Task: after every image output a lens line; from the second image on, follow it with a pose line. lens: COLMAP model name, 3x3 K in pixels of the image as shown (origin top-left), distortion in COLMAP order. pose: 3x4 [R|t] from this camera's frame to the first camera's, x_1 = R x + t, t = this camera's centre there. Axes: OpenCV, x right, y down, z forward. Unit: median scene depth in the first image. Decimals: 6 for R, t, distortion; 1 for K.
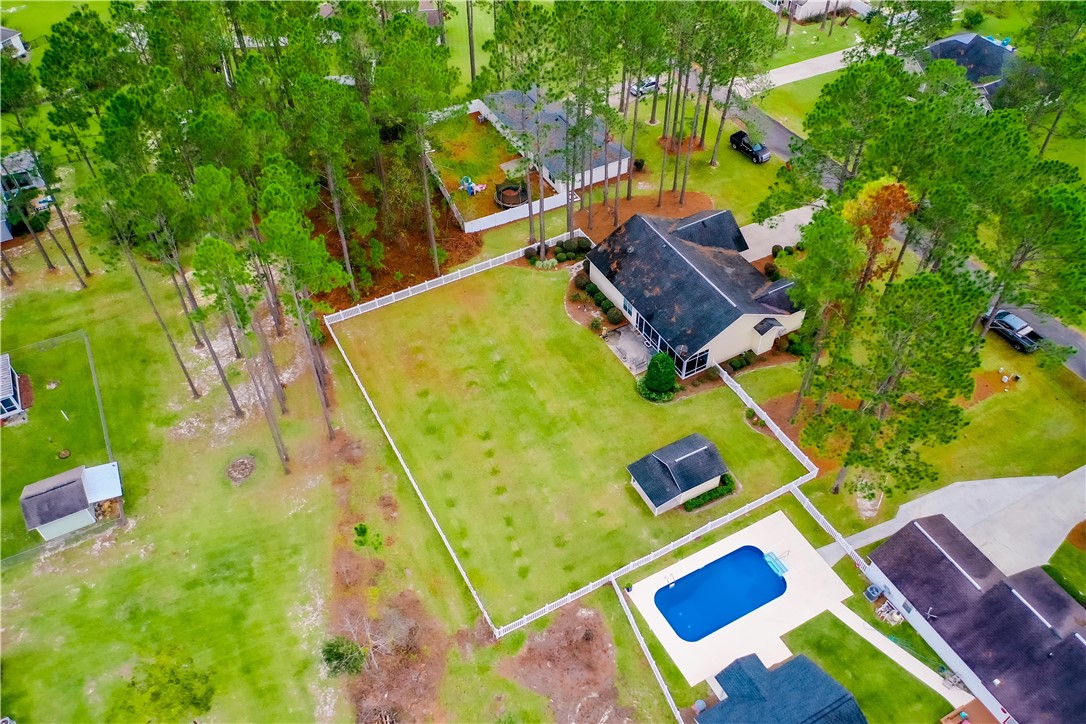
lens RADIAL K [[855.3, 0, 540.0], [0, 855.3, 360.4], [0, 0, 1]] dist [-0.001498, 0.000622]
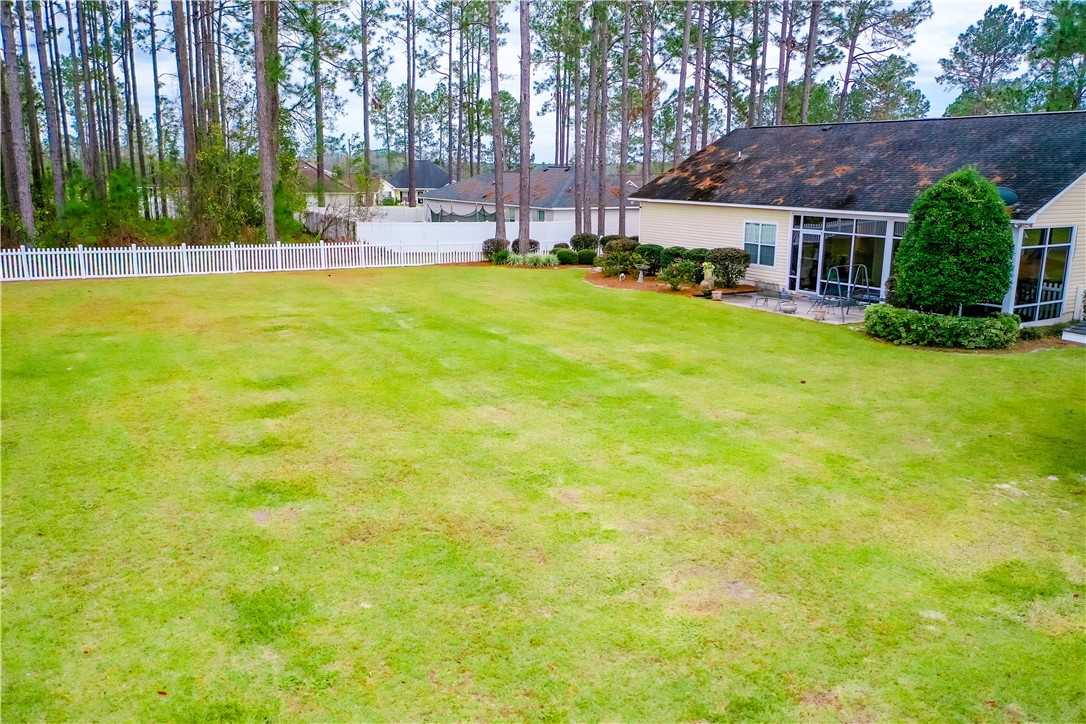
lens RADIAL K [[855.3, 0, 540.0], [0, 855.3, 360.4], [0, 0, 1]] dist [-0.001498, 0.000622]
pose [[0.999328, 0.009647, 0.035368, -0.005296], [0.011533, 0.833035, -0.553101, 0.218599], [-0.034798, 0.553137, 0.832363, 0.869814]]
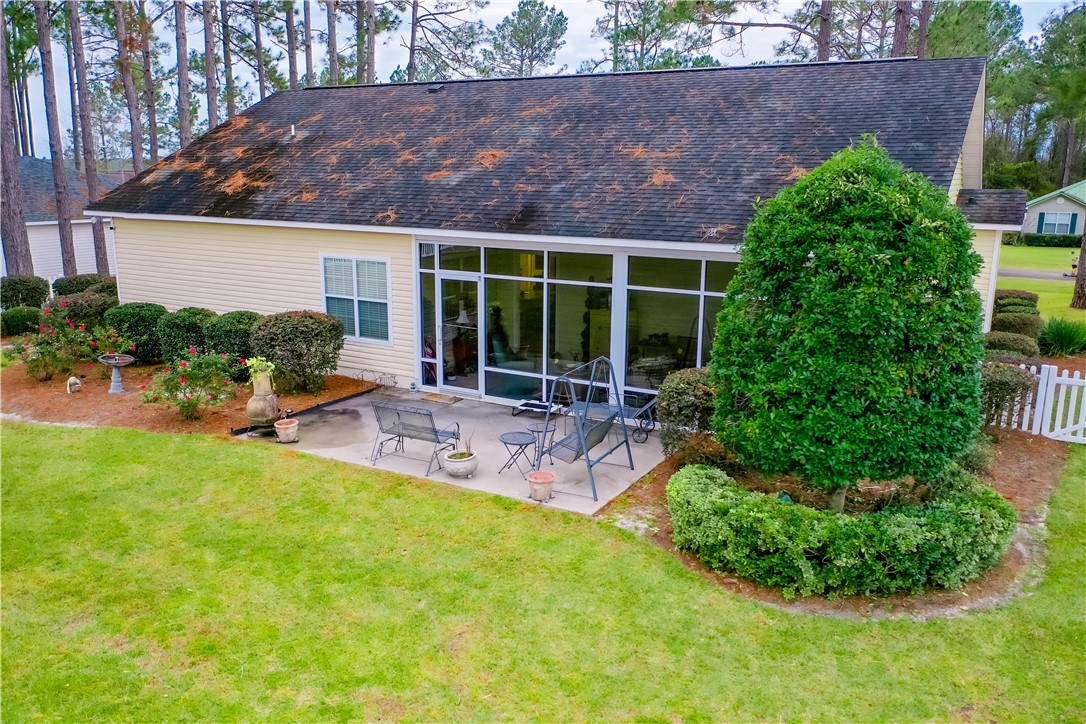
lens RADIAL K [[855.3, 0, 540.0], [0, 855.3, 360.4], [0, 0, 1]] dist [-0.001498, 0.000622]
pose [[0.853758, -0.097140, 0.511528, 0.046227], [0.364119, 0.813642, -0.453215, 0.061012], [-0.372175, 0.573193, 0.730024, 1.023912]]
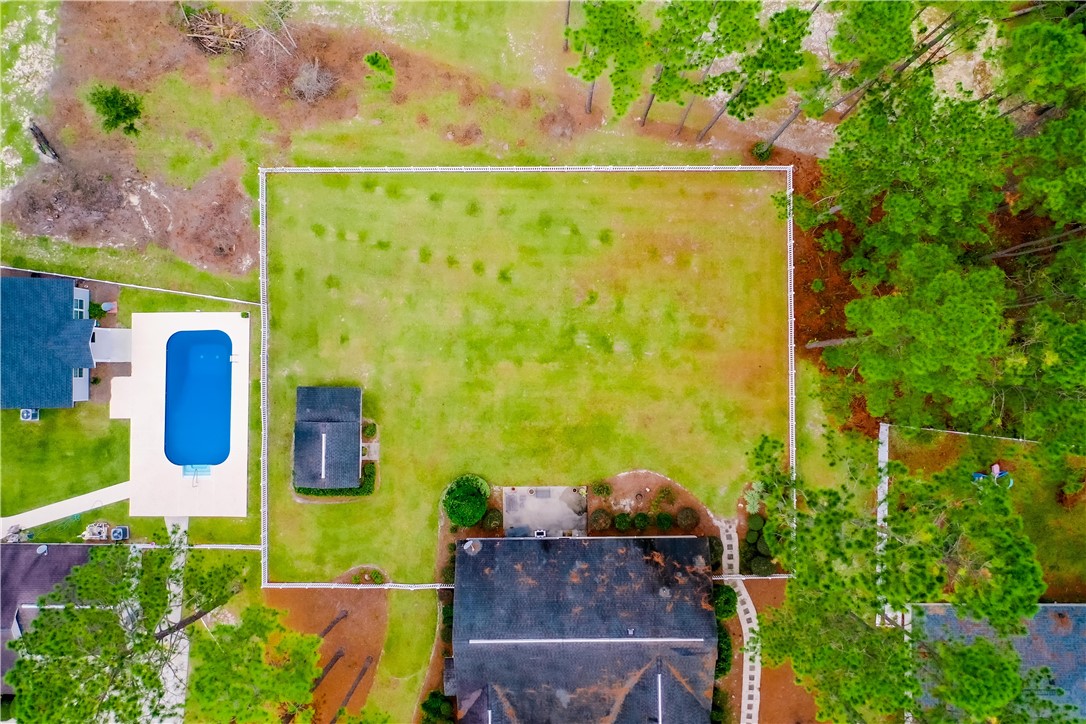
lens RADIAL K [[855.3, 0, 540.0], [0, 855.3, 360.4], [0, 0, 1]] dist [-0.001498, 0.000622]
pose [[-0.476562, 0.879137, 0.002754, -0.010789], [-0.626731, -0.341931, 0.700208, -0.578219], [0.616520, 0.331967, 0.713934, 0.490754]]
